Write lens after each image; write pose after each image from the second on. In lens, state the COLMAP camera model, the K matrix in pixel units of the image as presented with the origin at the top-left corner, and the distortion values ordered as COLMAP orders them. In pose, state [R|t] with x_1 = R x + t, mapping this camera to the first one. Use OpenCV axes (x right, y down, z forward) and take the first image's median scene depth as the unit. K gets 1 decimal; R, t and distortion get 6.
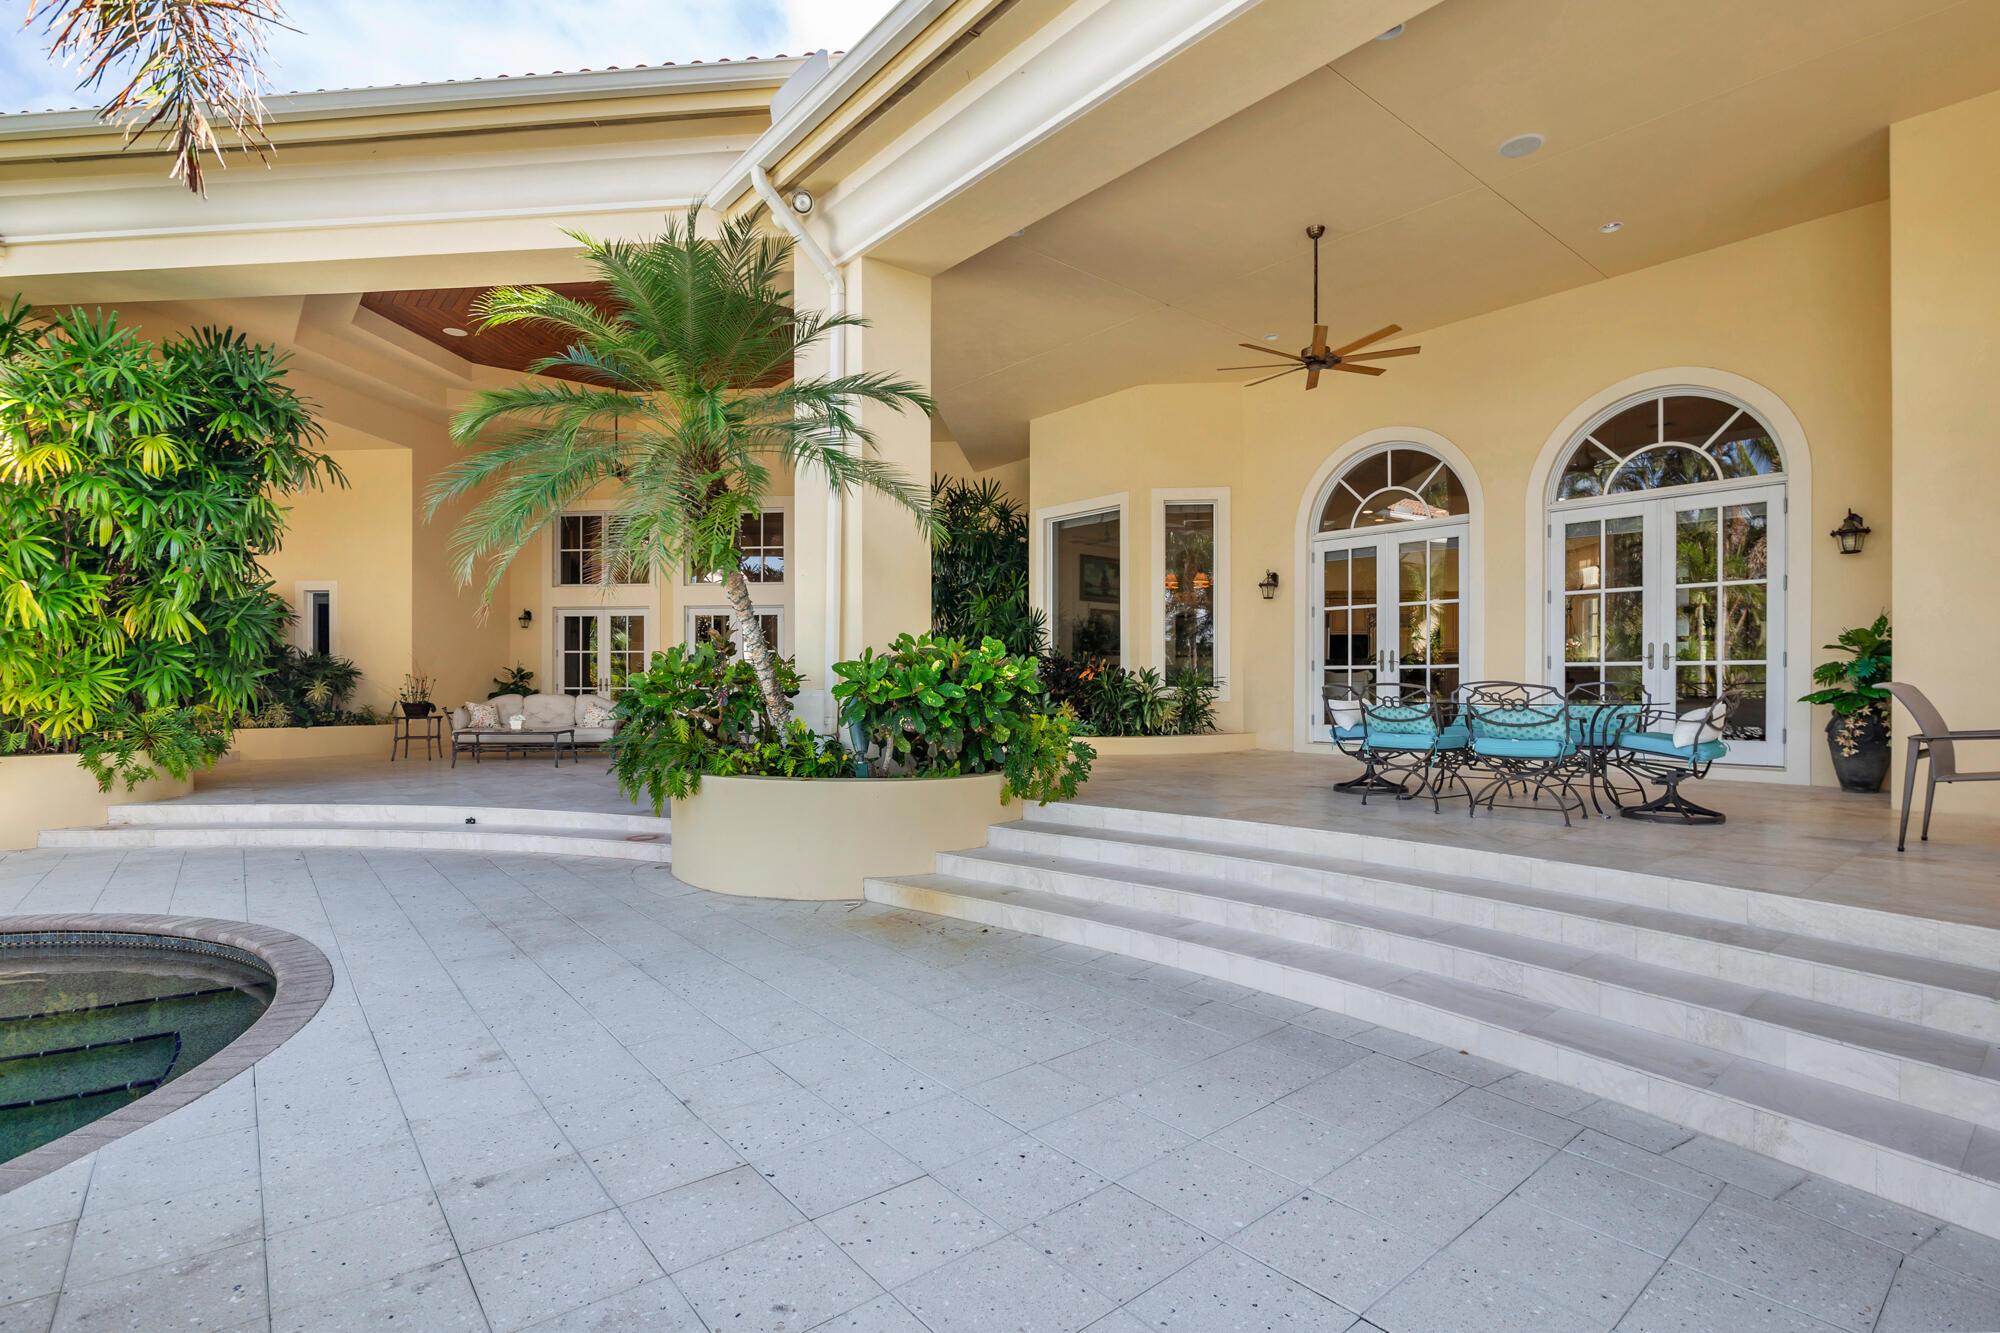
lens RADIAL K [[938.5, 0, 1000.7], [0, 938.5, 669.2], [0, 0, 1]] dist [-0.013945, 0.000301]
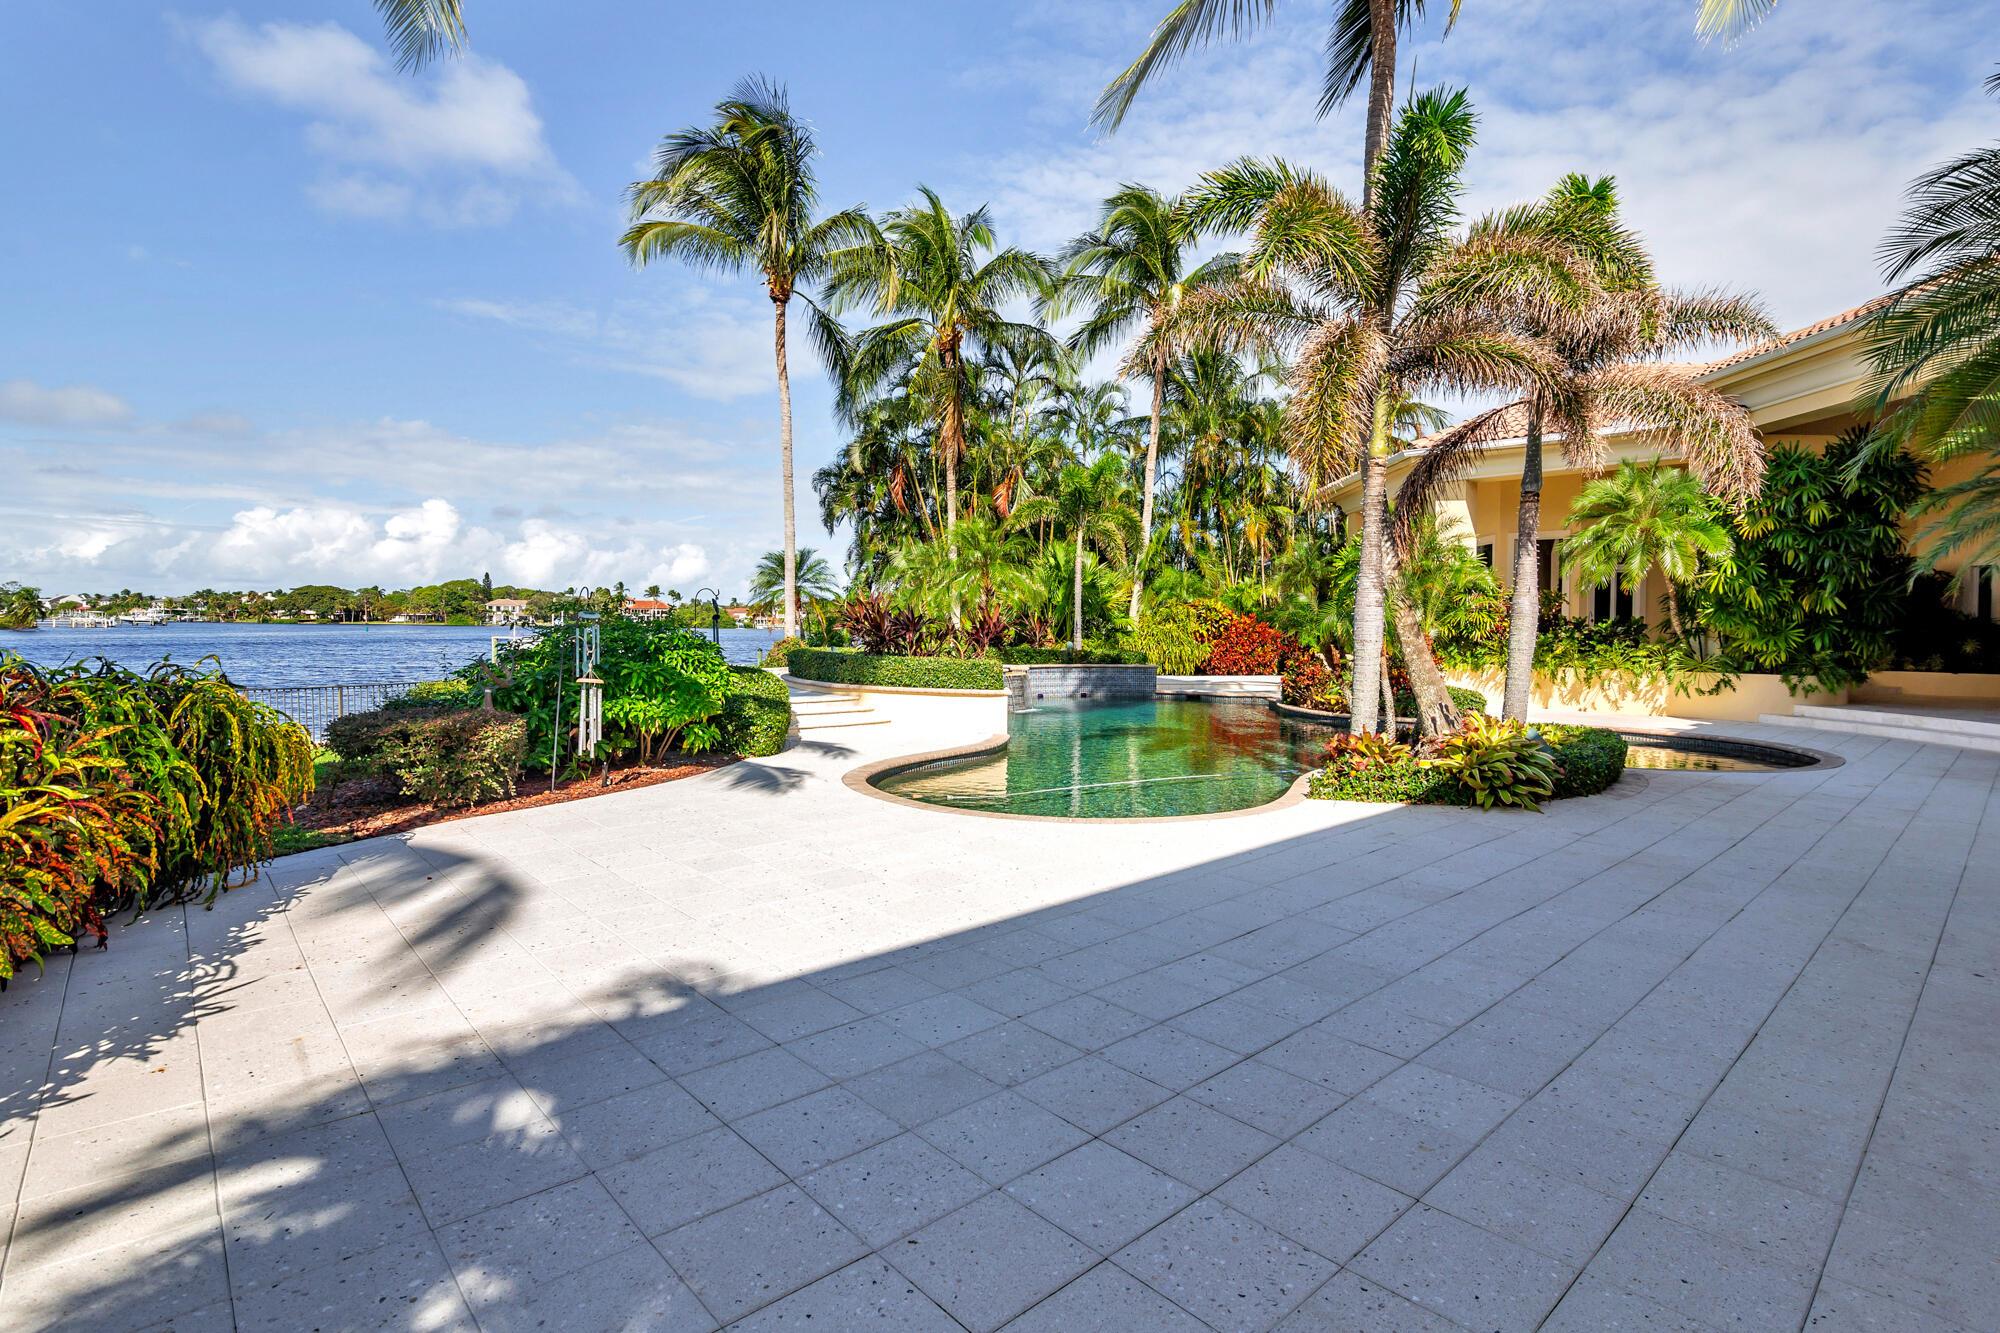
lens RADIAL K [[938.5, 0, 1002.3], [0, 938.5, 654.9], [0, 0, 1]] dist [-0.013945, 0.000301]
pose [[0.035622, 0.032482, -0.998837, 0.843053], [0.000398, 0.999471, 0.032517, -0.010660], [0.999365, -0.001556, 0.035591, -0.651762]]
